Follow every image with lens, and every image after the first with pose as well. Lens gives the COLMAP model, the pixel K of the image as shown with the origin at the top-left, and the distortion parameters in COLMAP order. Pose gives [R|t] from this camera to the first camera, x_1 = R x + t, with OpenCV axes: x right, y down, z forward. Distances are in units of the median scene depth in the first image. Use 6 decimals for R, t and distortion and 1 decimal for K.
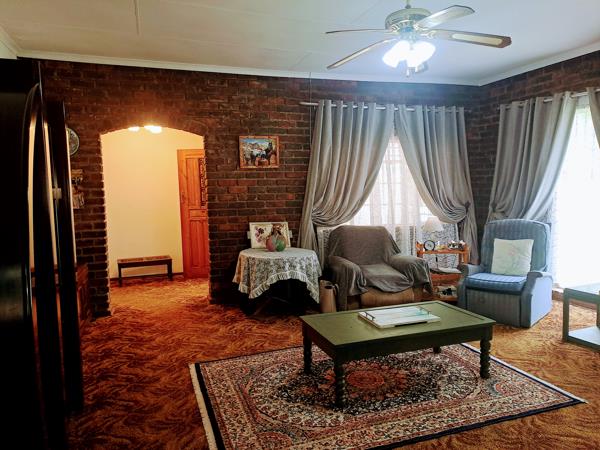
lens RADIAL K [[439.3, 0, 299.5], [0, 439.3, 223.4], [0, 0, 1]] dist [0.077036, -0.093080]
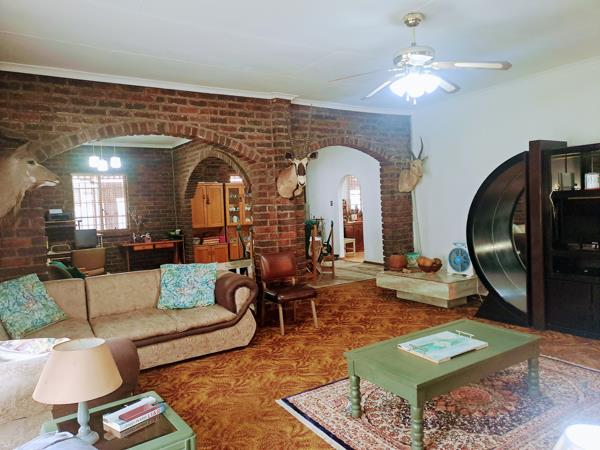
lens RADIAL K [[439.3, 0, 299.5], [0, 439.3, 223.4], [0, 0, 1]] dist [0.077036, -0.093080]
pose [[-0.975024, 0.078557, -0.207742, 0.415925], [0.048825, 0.988290, 0.144561, -0.114376], [0.216666, 0.130808, -0.967443, 1.090256]]
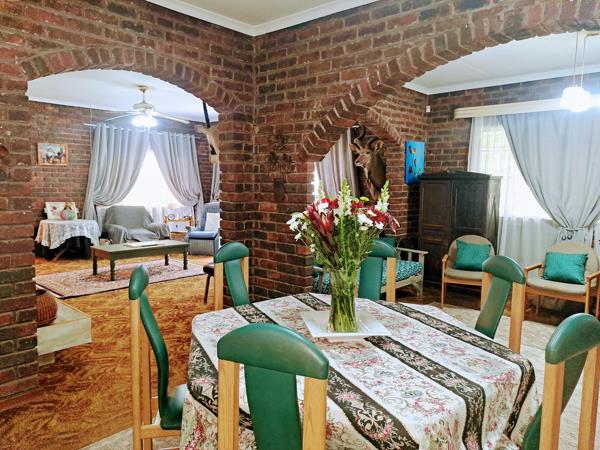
lens RADIAL K [[439.3, 0, 299.5], [0, 439.3, 223.4], [0, 0, 1]] dist [0.077036, -0.093080]
pose [[0.883264, -0.007577, 0.468815, -0.064058], [0.005080, 0.999965, 0.006591, 0.063871], [-0.468849, -0.003440, 0.883272, -0.710235]]
